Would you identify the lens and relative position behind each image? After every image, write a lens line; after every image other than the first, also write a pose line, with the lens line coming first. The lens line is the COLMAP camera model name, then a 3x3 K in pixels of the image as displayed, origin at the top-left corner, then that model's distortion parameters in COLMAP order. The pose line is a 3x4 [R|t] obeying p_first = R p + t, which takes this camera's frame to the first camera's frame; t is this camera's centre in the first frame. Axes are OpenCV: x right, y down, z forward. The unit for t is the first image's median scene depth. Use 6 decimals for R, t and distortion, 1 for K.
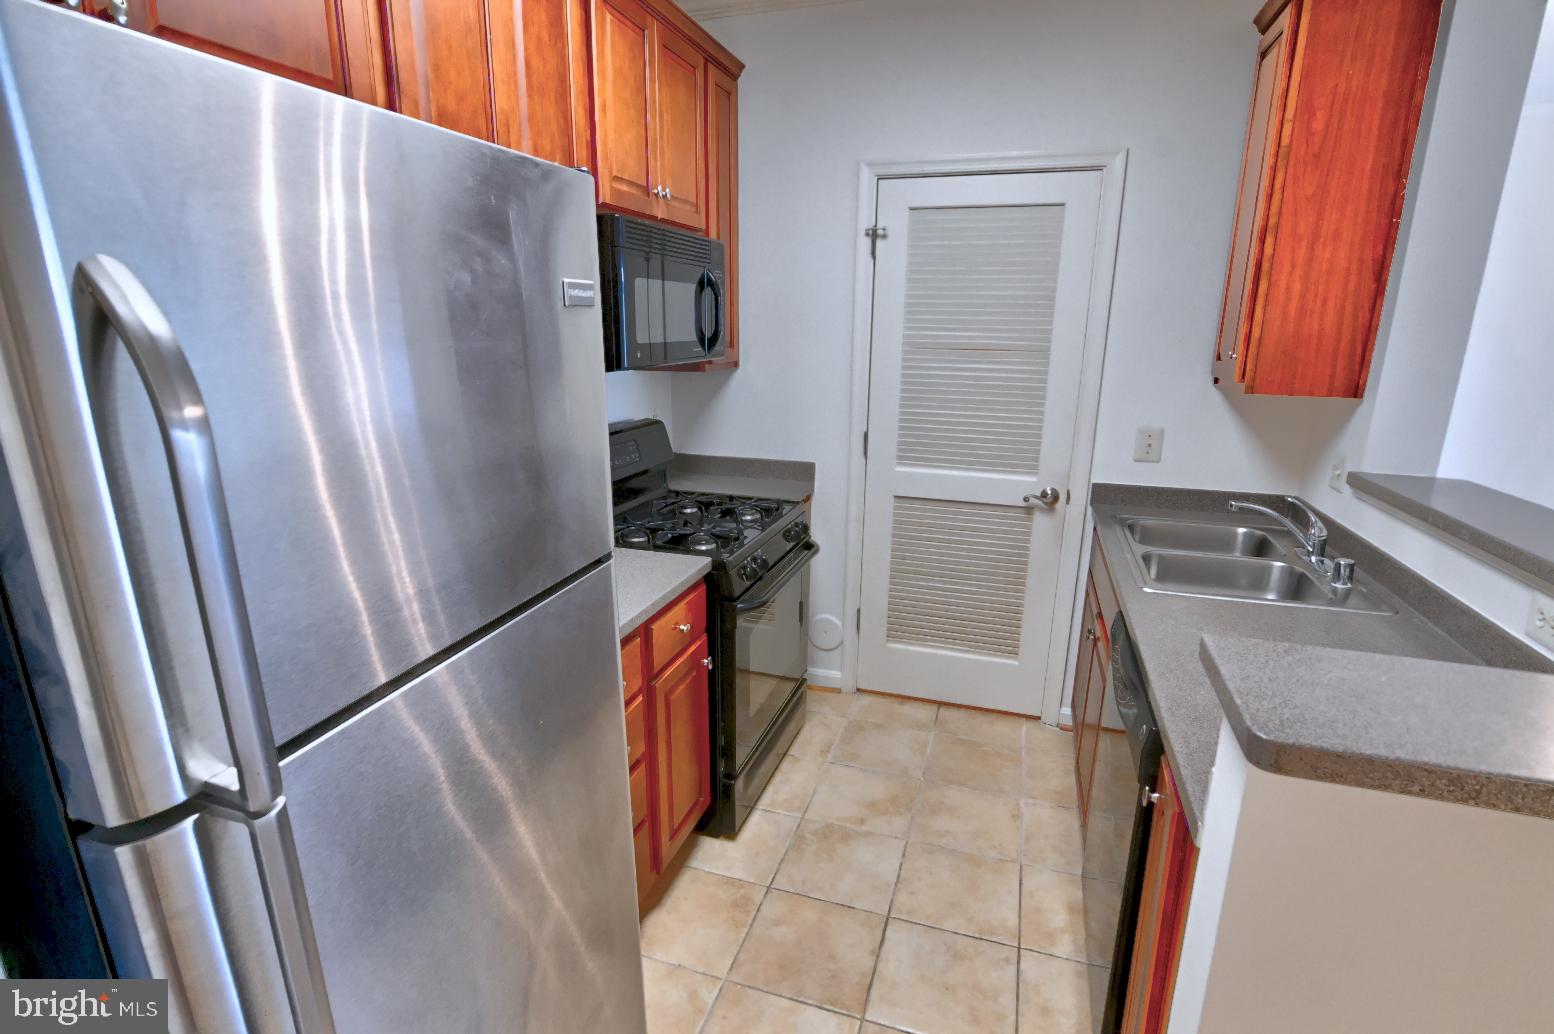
lens RADIAL K [[772.8, 0, 777.1], [0, 772.8, 516.6], [0, 0, 1]] dist [-0.019433, 0.000432]
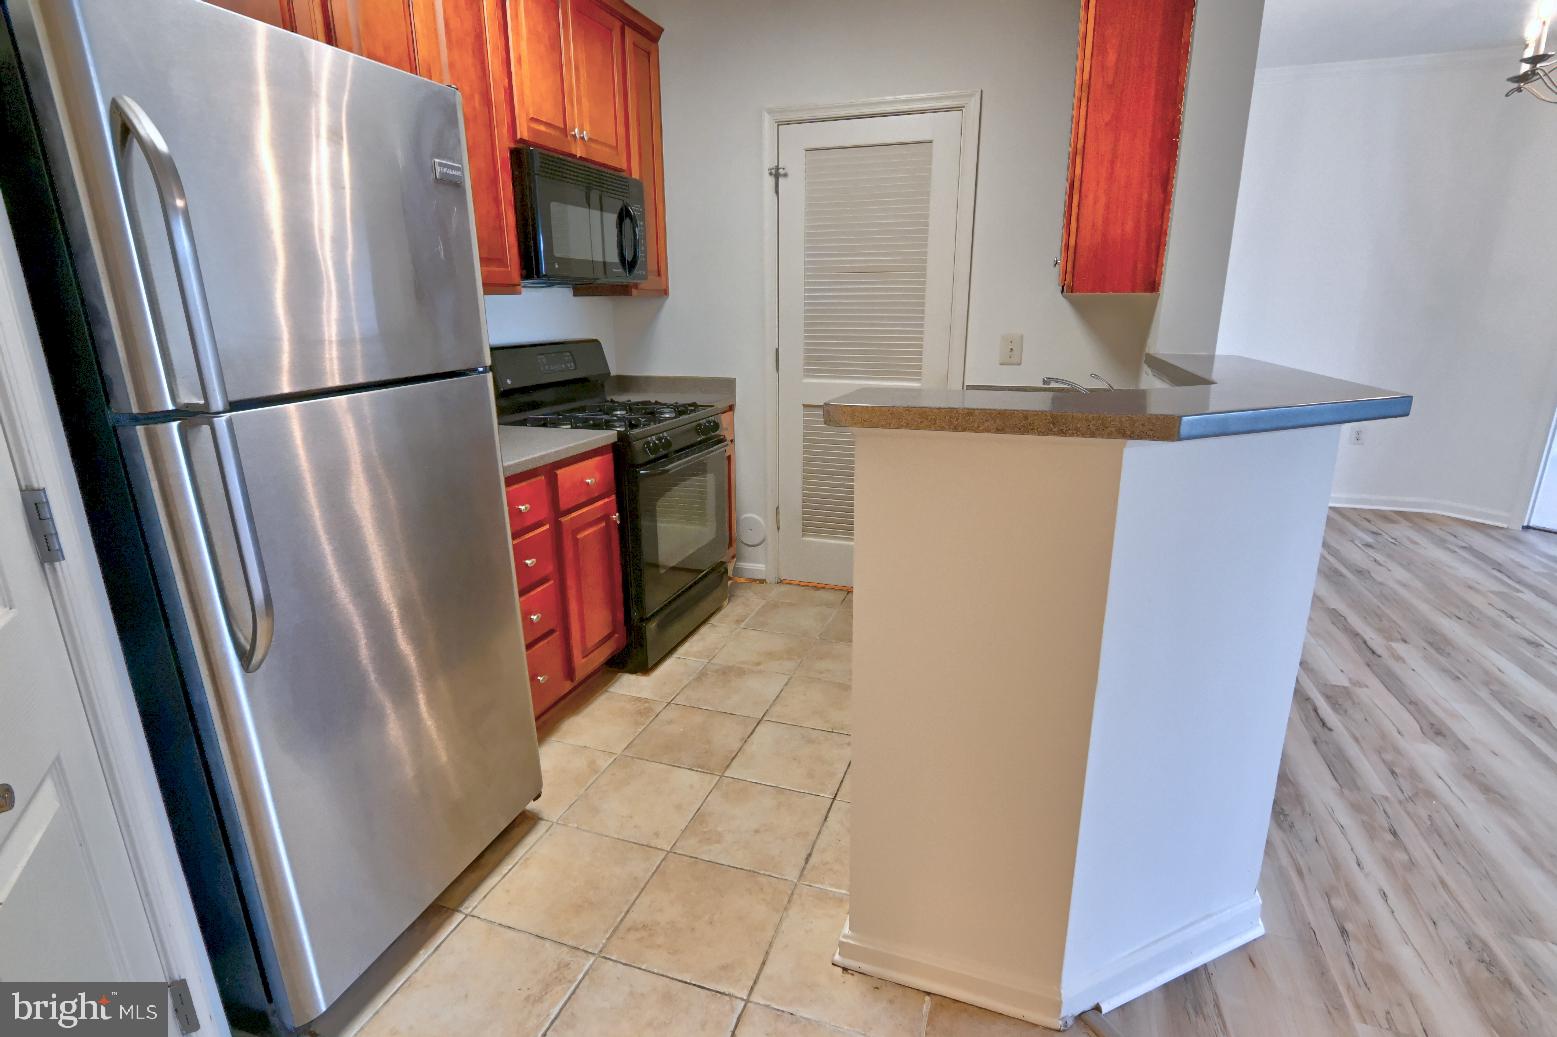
lens RADIAL K [[774.3, 0, 778.8], [0, 774.3, 517.1], [0, 0, 1]] dist [-0.019433, 0.000432]
pose [[0.999787, -0.009895, -0.018096, 0.178616], [0.010224, 0.999783, 0.018174, 0.157974], [0.017912, -0.018355, 0.999671, -0.205732]]
